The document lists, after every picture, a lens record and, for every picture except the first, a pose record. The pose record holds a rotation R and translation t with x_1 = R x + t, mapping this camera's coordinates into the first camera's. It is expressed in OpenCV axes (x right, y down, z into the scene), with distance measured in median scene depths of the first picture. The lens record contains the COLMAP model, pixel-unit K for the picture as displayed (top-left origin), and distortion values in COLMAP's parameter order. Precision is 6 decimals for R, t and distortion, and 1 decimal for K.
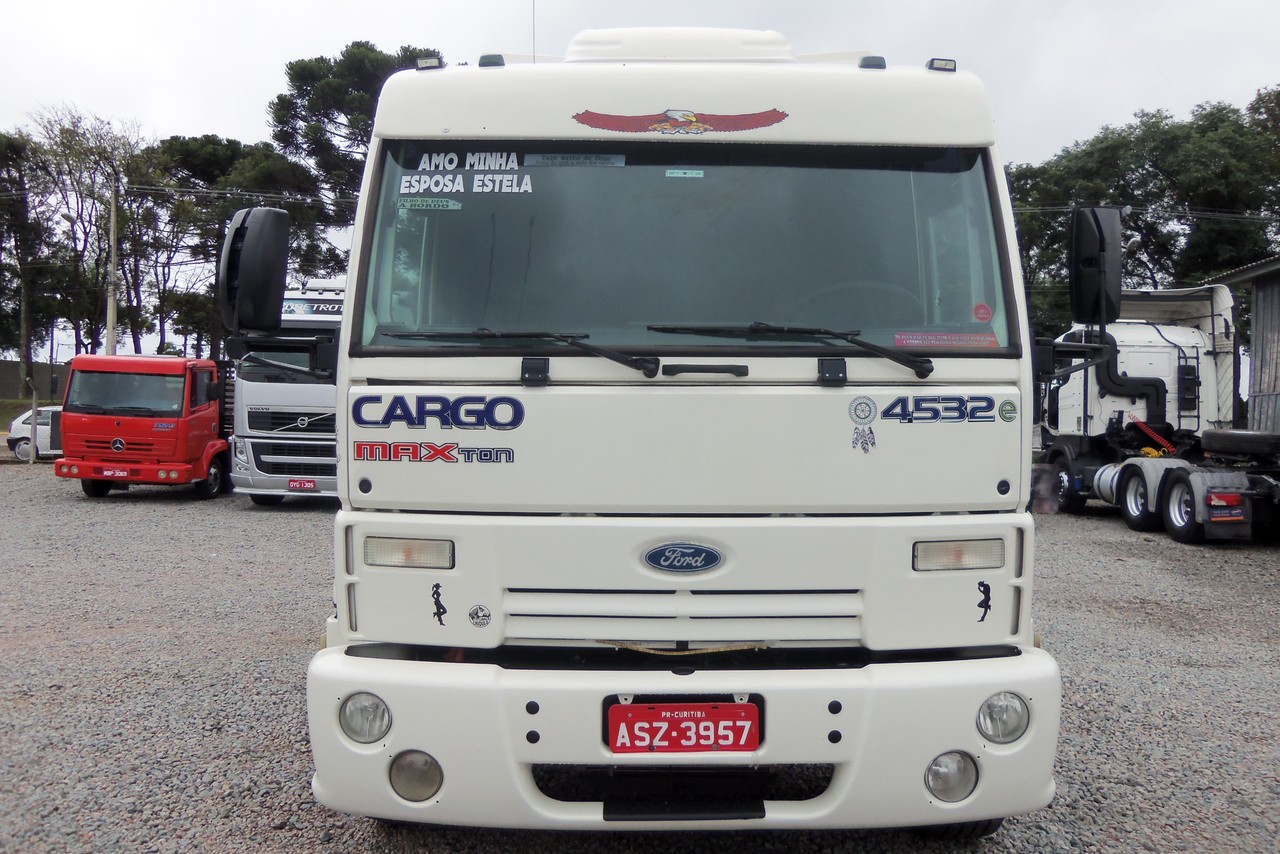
lens RADIAL K [[1075.7, 0, 637.4], [0, 1075.7, 408.3], [0, 0, 1]] dist [-0.015438, 0.001364]
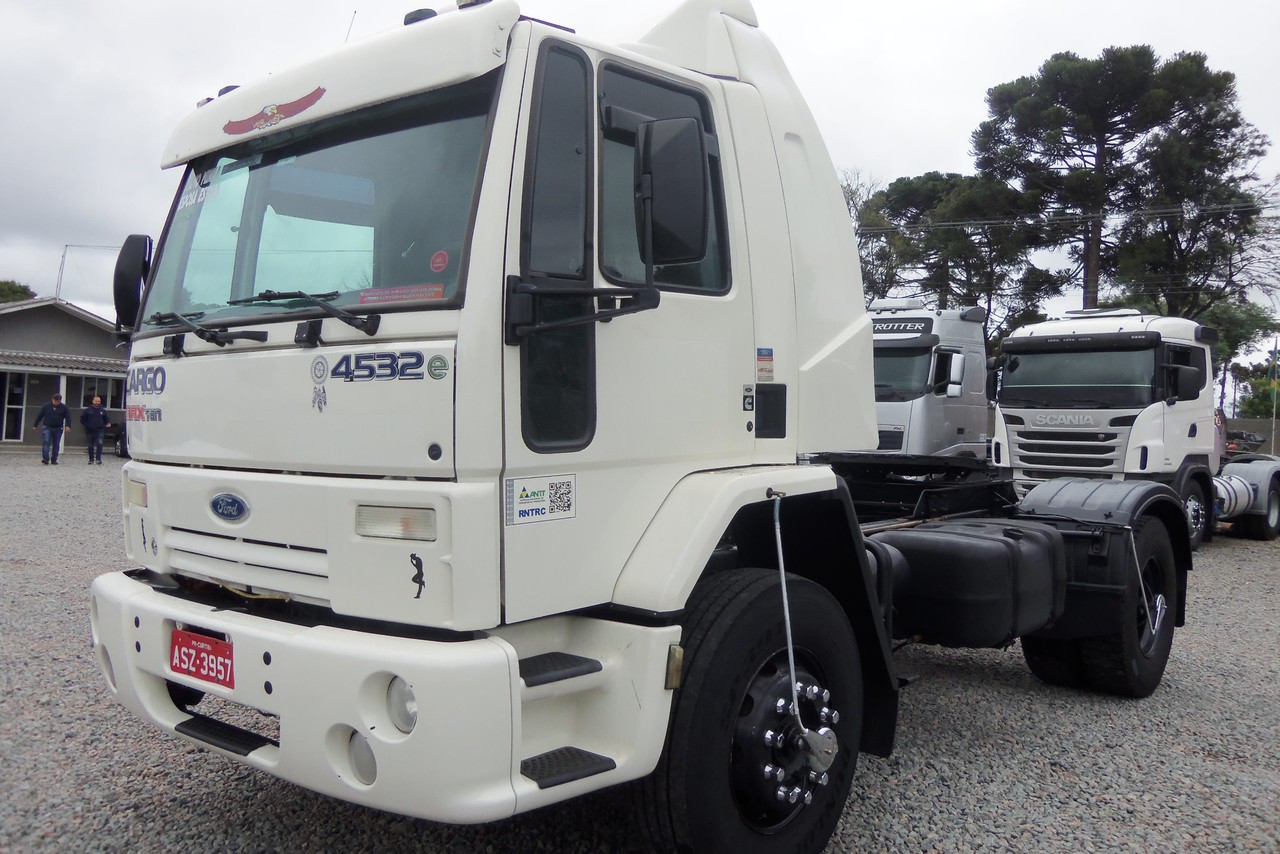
lens RADIAL K [[1075.7, 0, 637.4], [0, 1075.7, 408.3], [0, 0, 1]] dist [-0.015438, 0.001364]
pose [[0.754697, -0.004630, -0.656057, 1.074346], [-0.014208, 0.999625, -0.023399, 0.056286], [0.655920, 0.026980, 0.754348, 0.433255]]
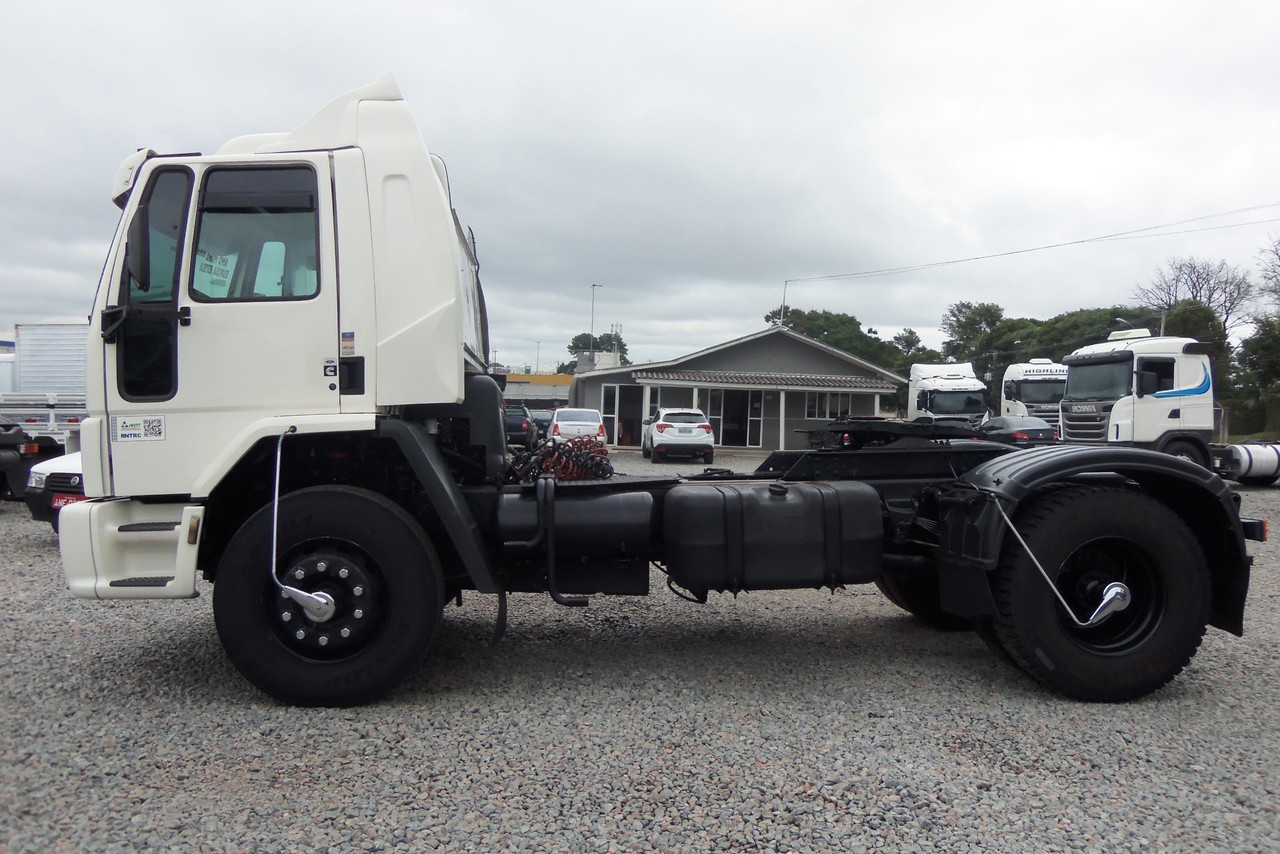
lens RADIAL K [[1075.7, 0, 637.4], [0, 1075.7, 408.3], [0, 0, 1]] dist [-0.015438, 0.001364]
pose [[0.088506, -0.027466, -0.995697, 2.151090], [-0.006904, 0.999579, -0.028187, 0.126660], [0.996052, 0.009369, 0.088279, 1.746182]]
